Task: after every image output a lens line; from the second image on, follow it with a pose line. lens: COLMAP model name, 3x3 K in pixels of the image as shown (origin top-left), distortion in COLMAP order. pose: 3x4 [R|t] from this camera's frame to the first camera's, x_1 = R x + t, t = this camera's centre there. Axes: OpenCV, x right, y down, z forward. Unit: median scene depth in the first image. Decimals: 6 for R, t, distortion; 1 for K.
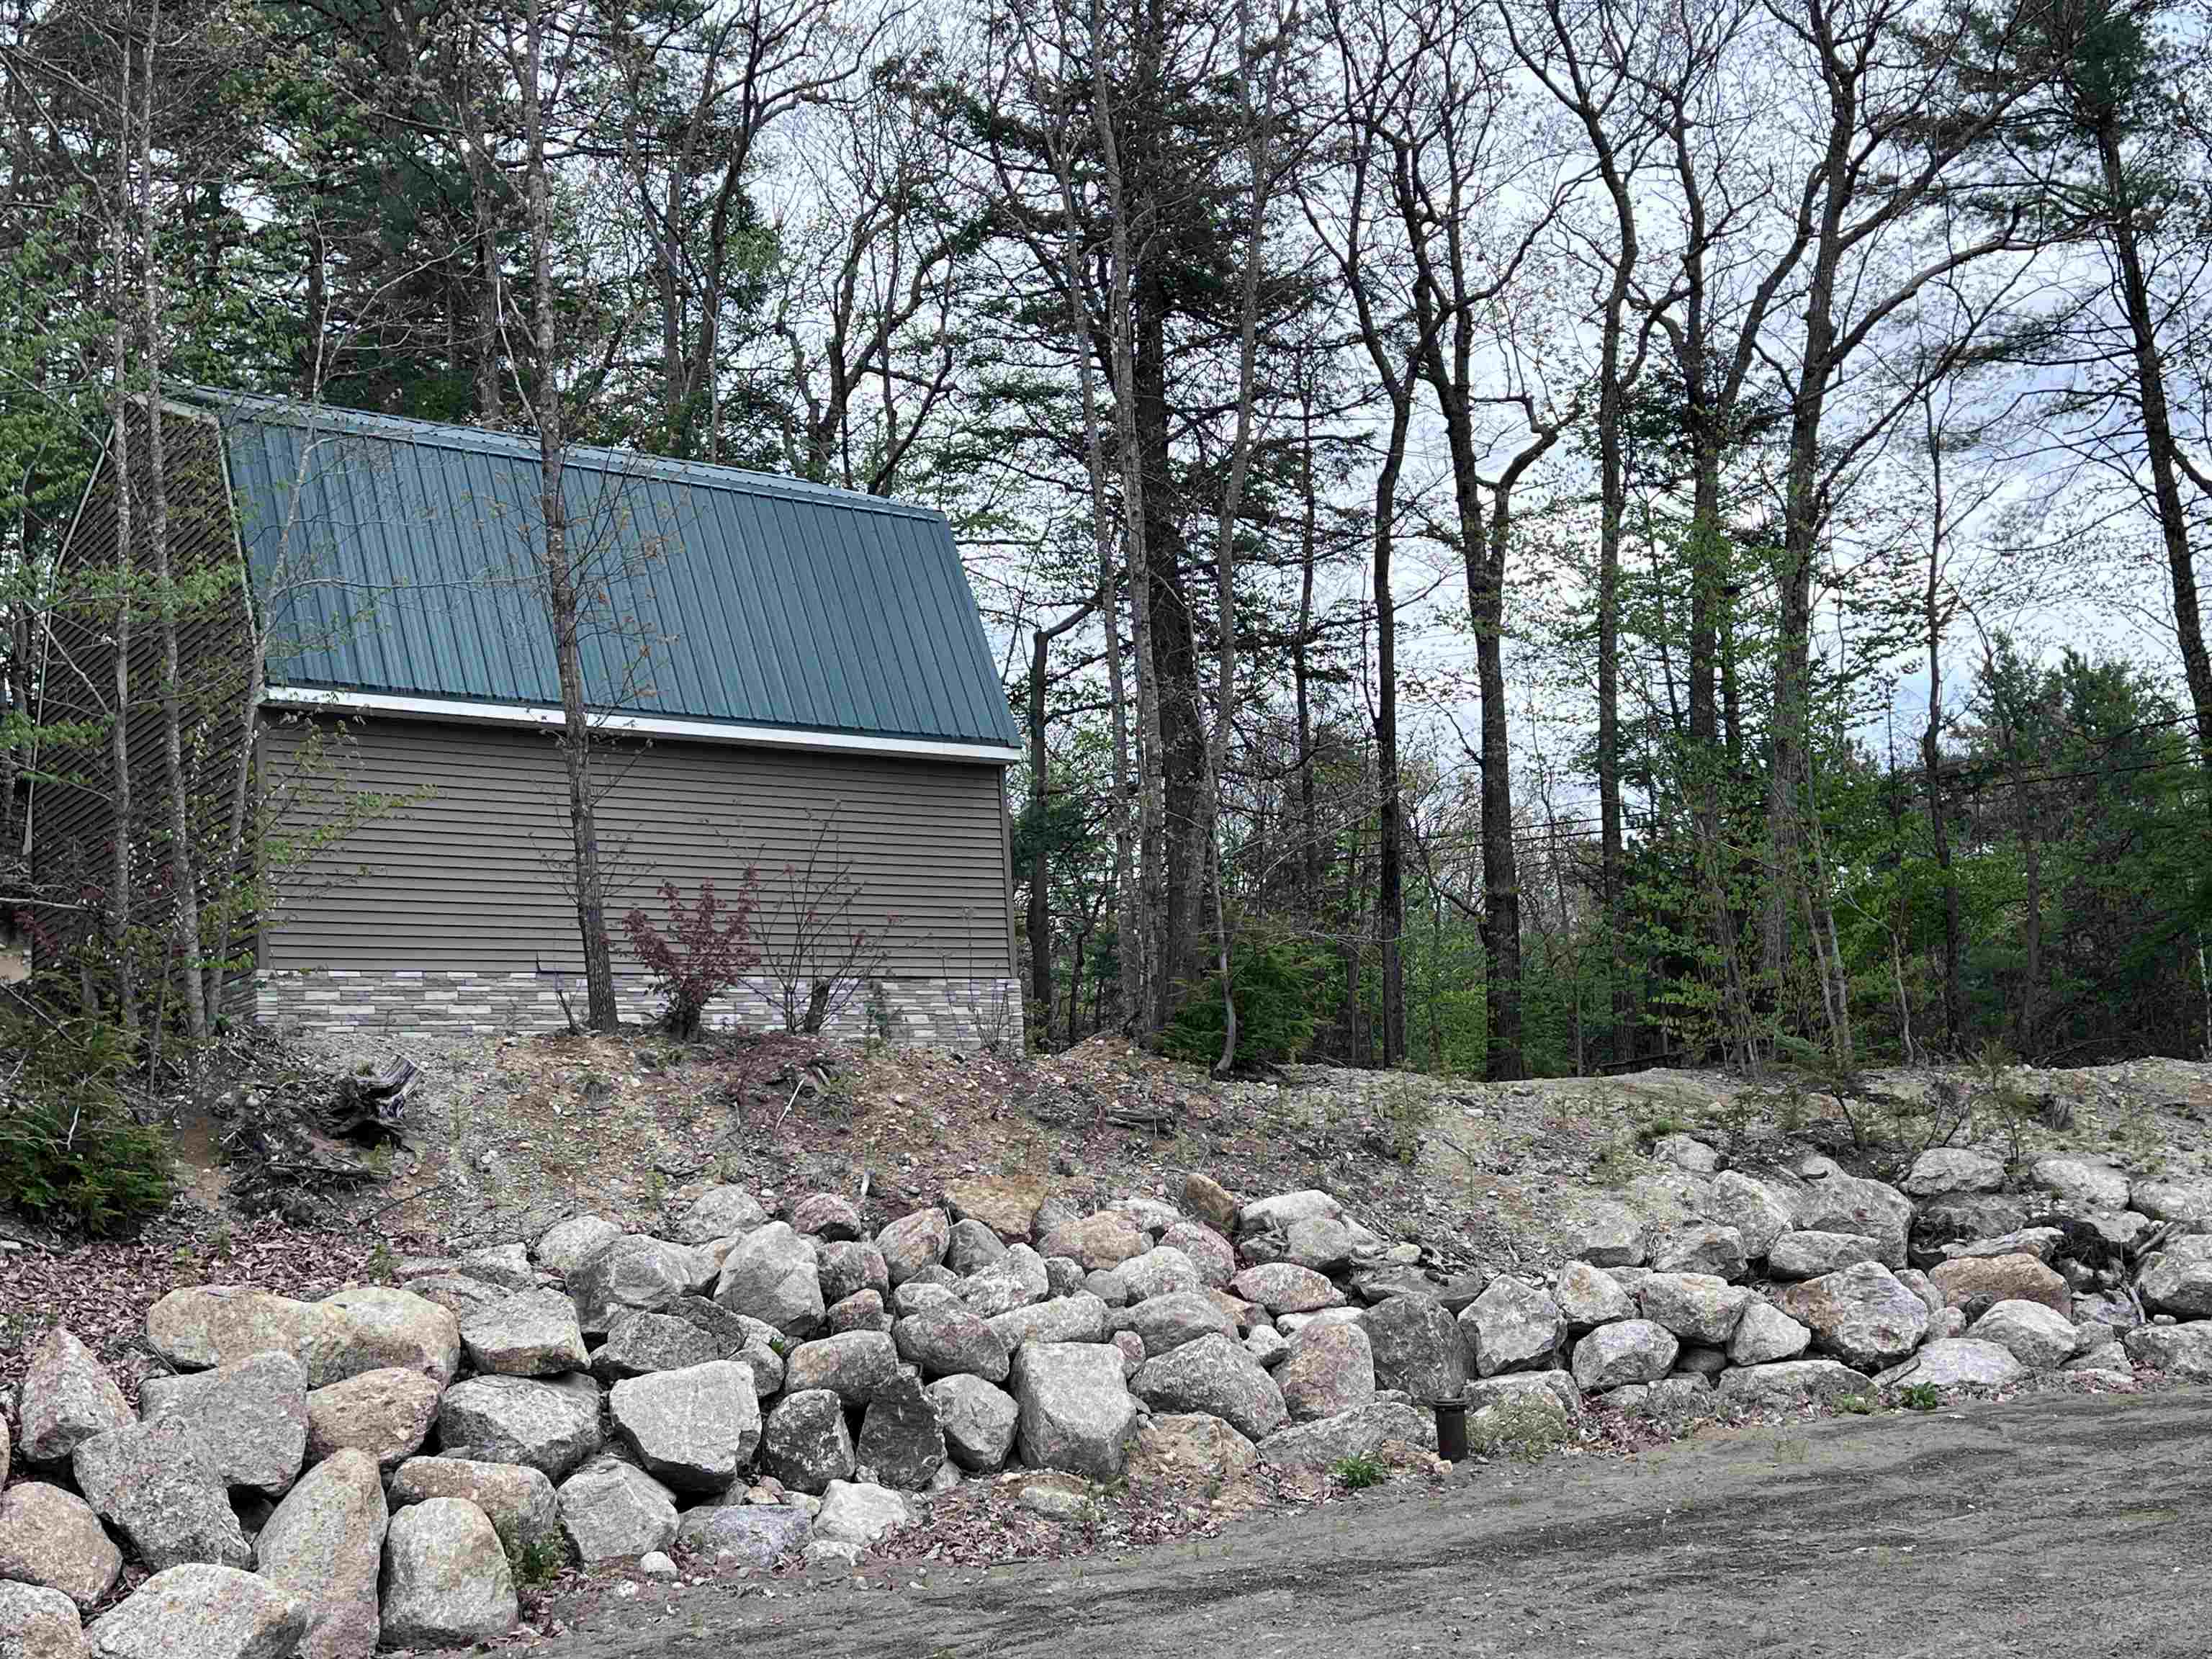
lens RADIAL K [[2469.0, 0, 1106.0], [0, 2469.0, 829.5], [0, 0, 1]] dist [0.185898, -0.514658]
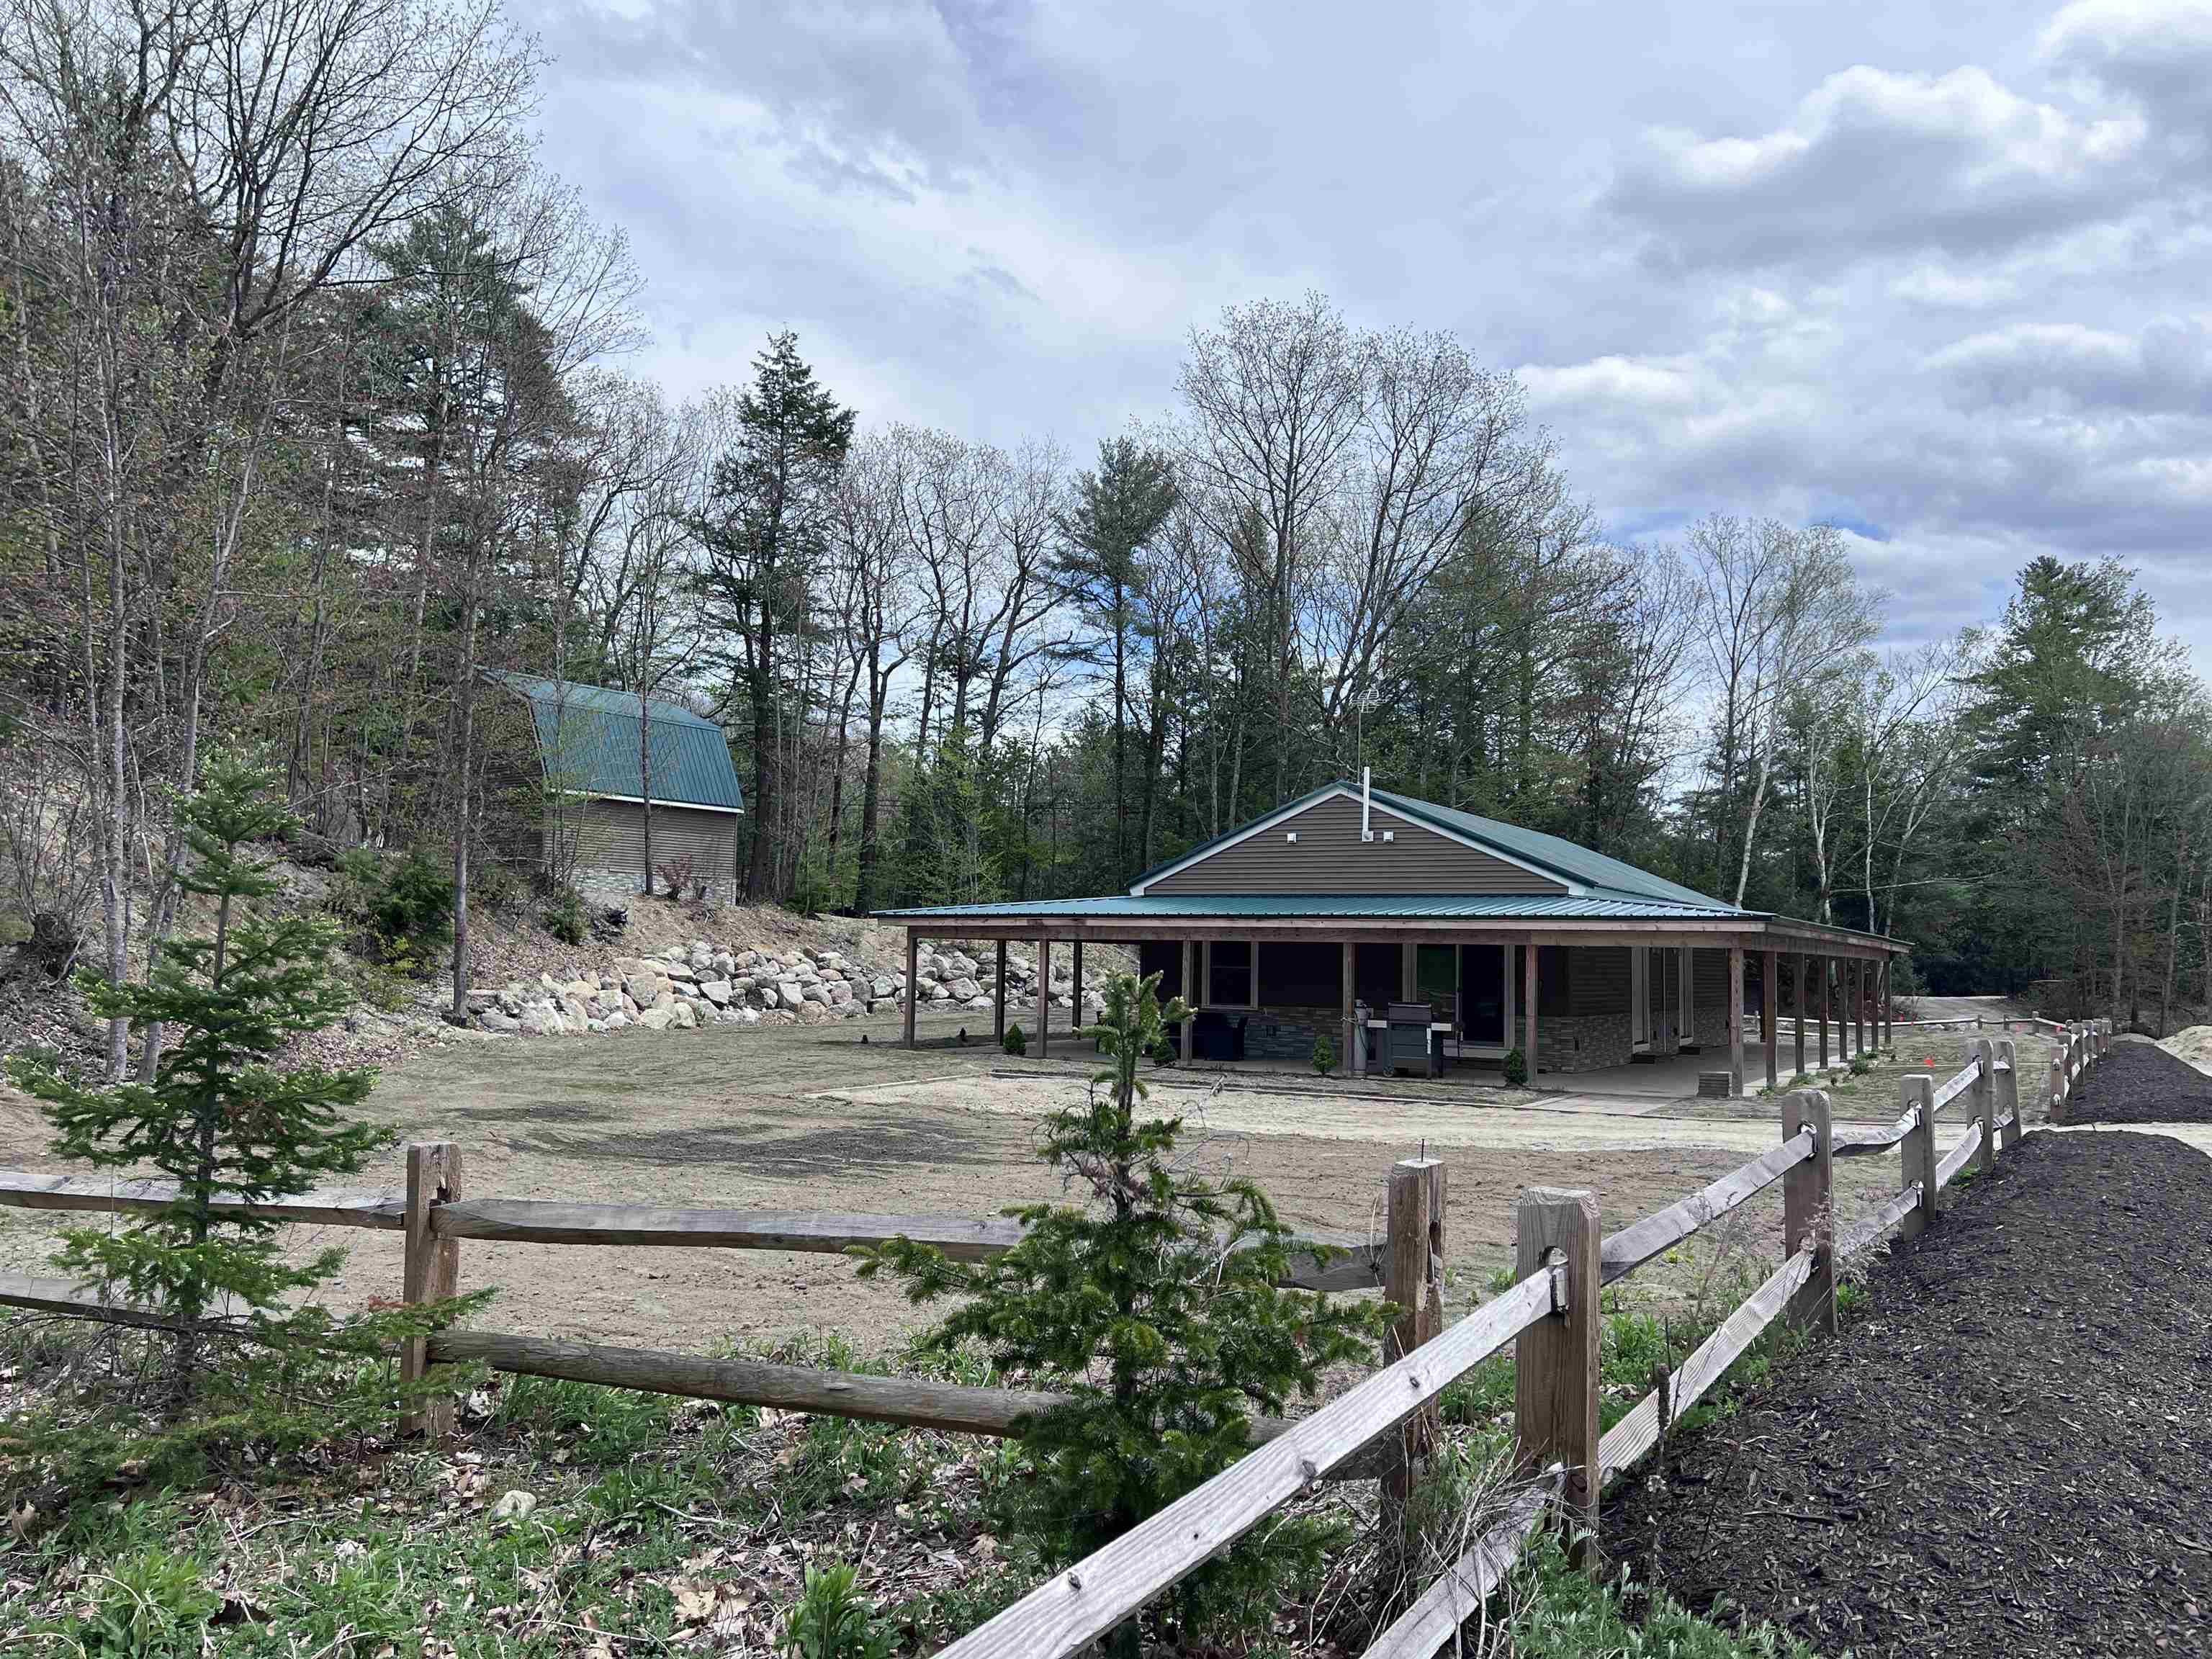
lens RADIAL K [[1648.3, 0, 1106.0], [0, 1648.3, 829.5], [0, 0, 1]] dist [0.166009, 0.000069]
pose [[0.938817, 0.102746, 0.328734, -0.444205], [-0.129771, 0.989648, 0.061294, -0.296434], [-0.319033, -0.100204, 0.942432, -1.796354]]
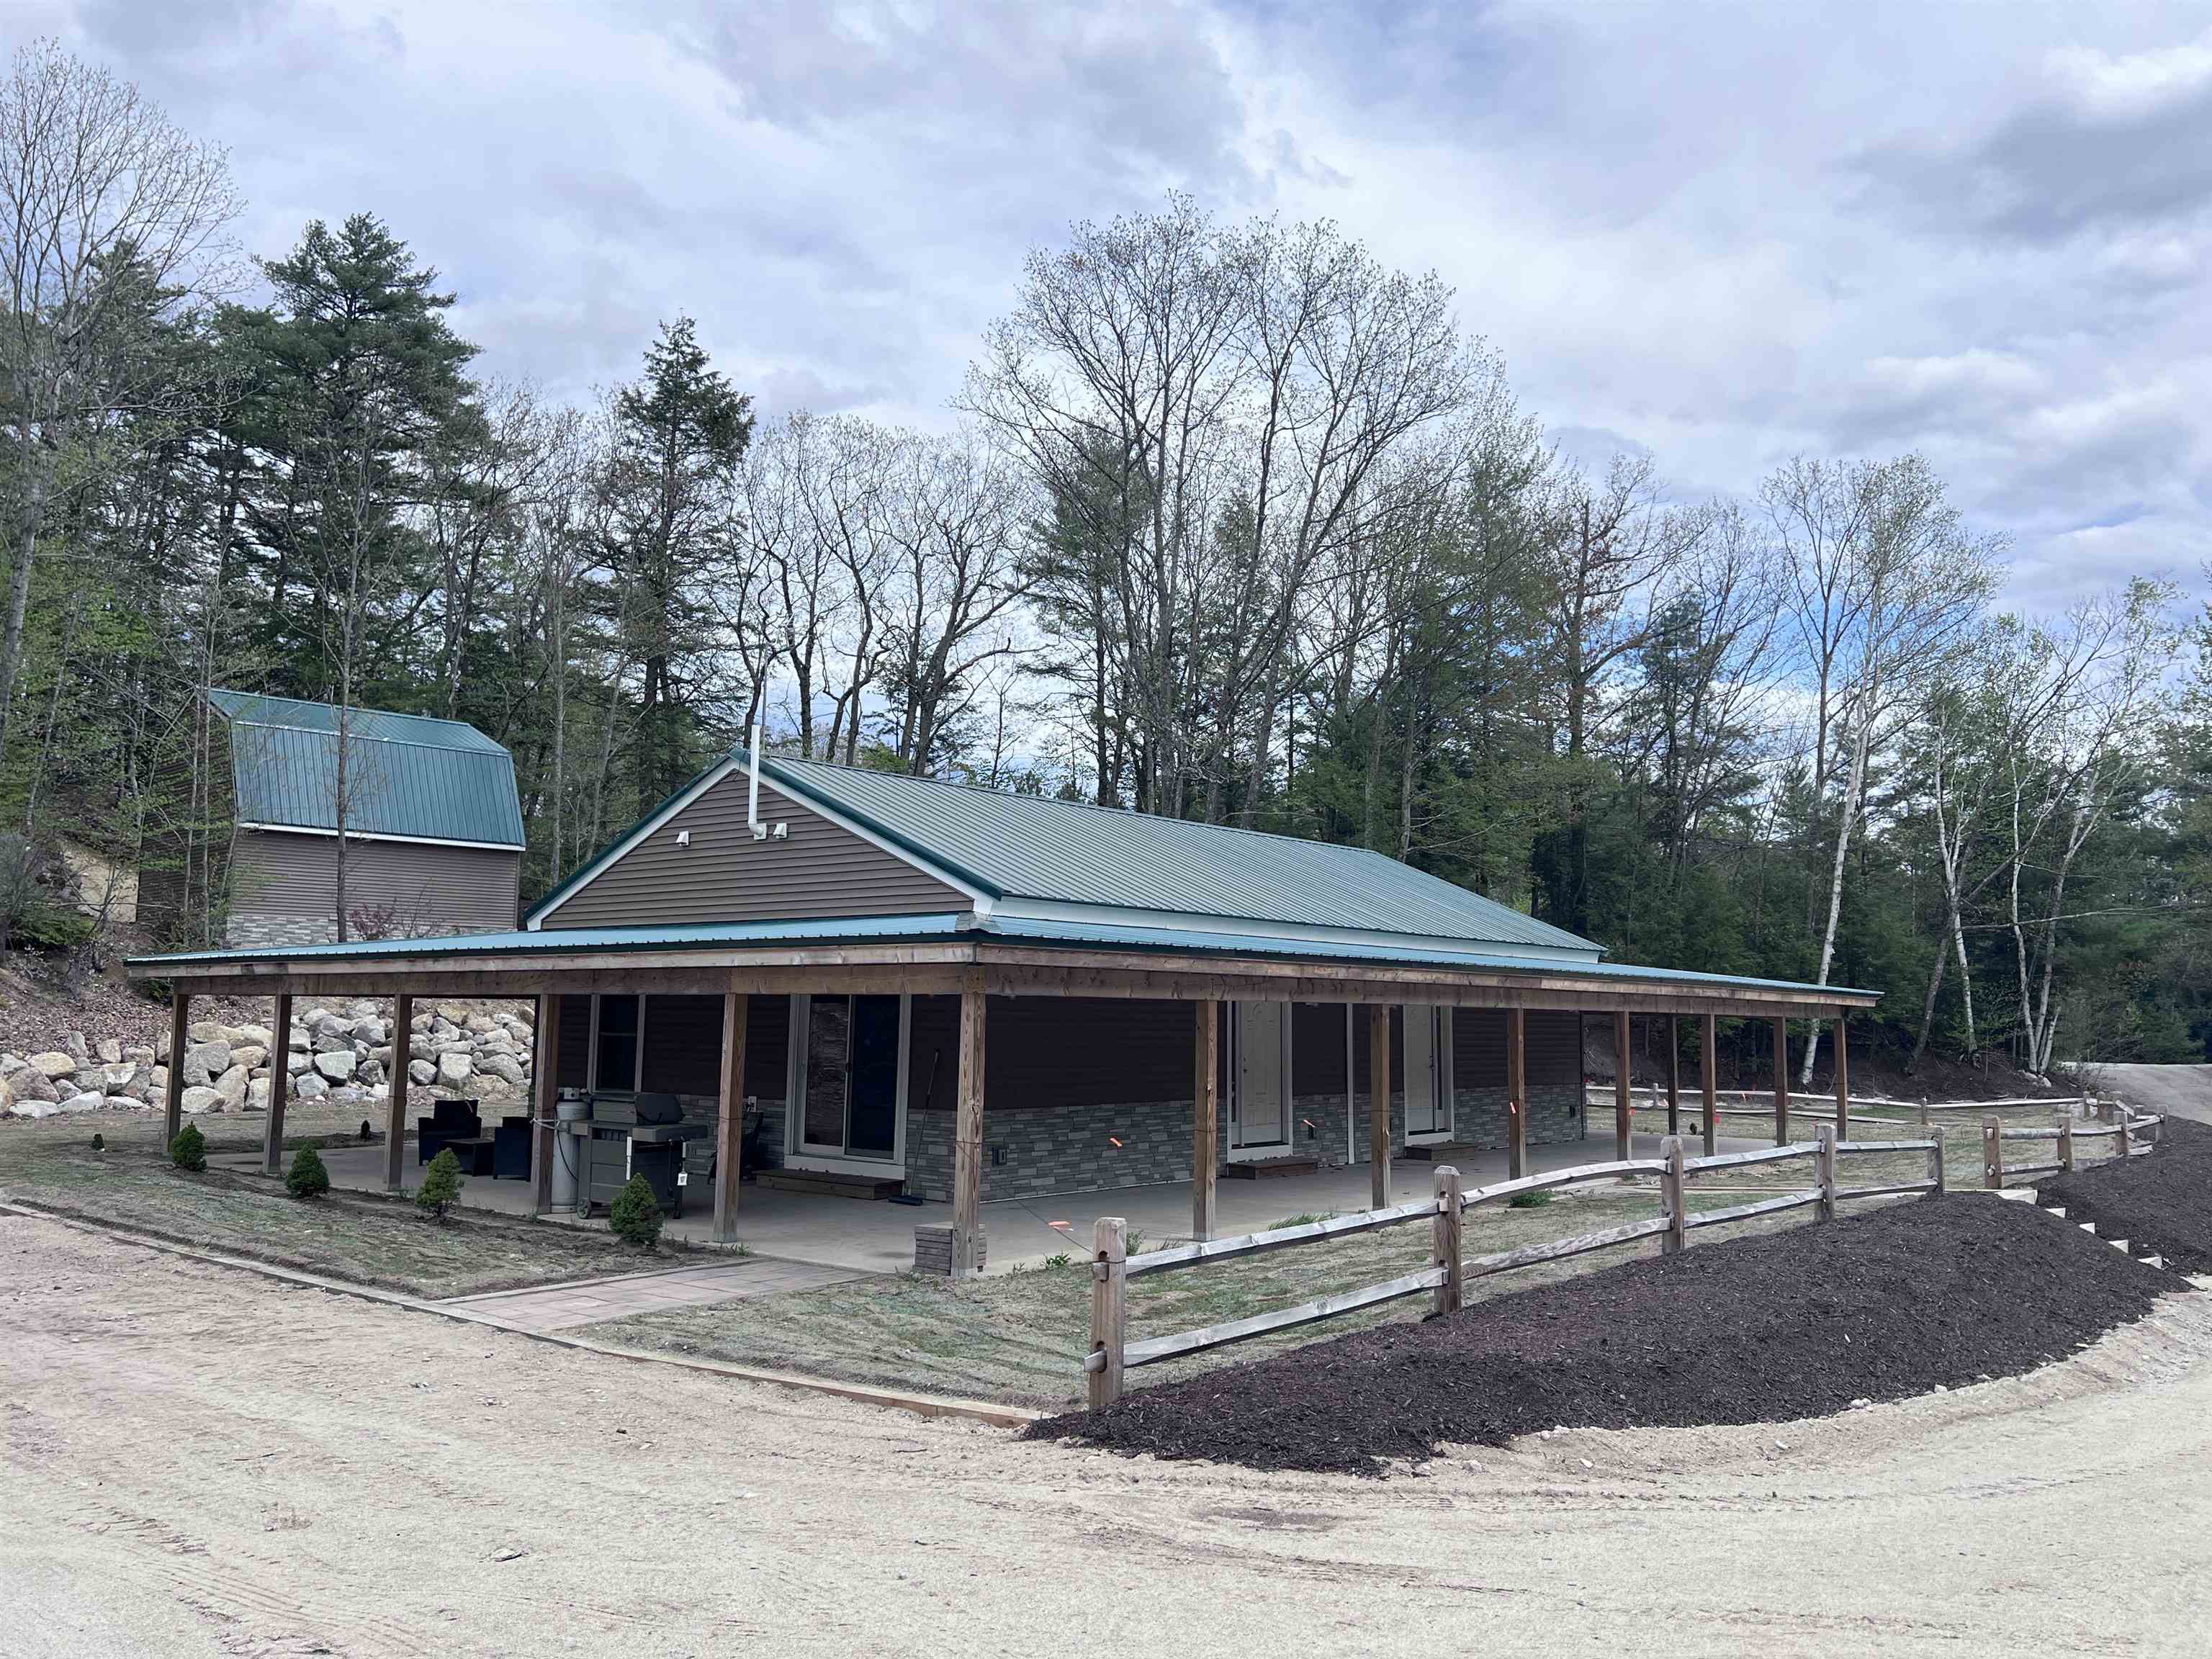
lens RADIAL K [[1669.3, 0, 1106.0], [0, 1669.3, 829.5], [0, 0, 1]] dist [0.037559, 0.000734]
pose [[0.984456, 0.092013, 0.149600, 0.471894], [-0.099852, 0.993950, 0.045747, -0.295458], [-0.144485, -0.059973, 0.987688, -1.397332]]
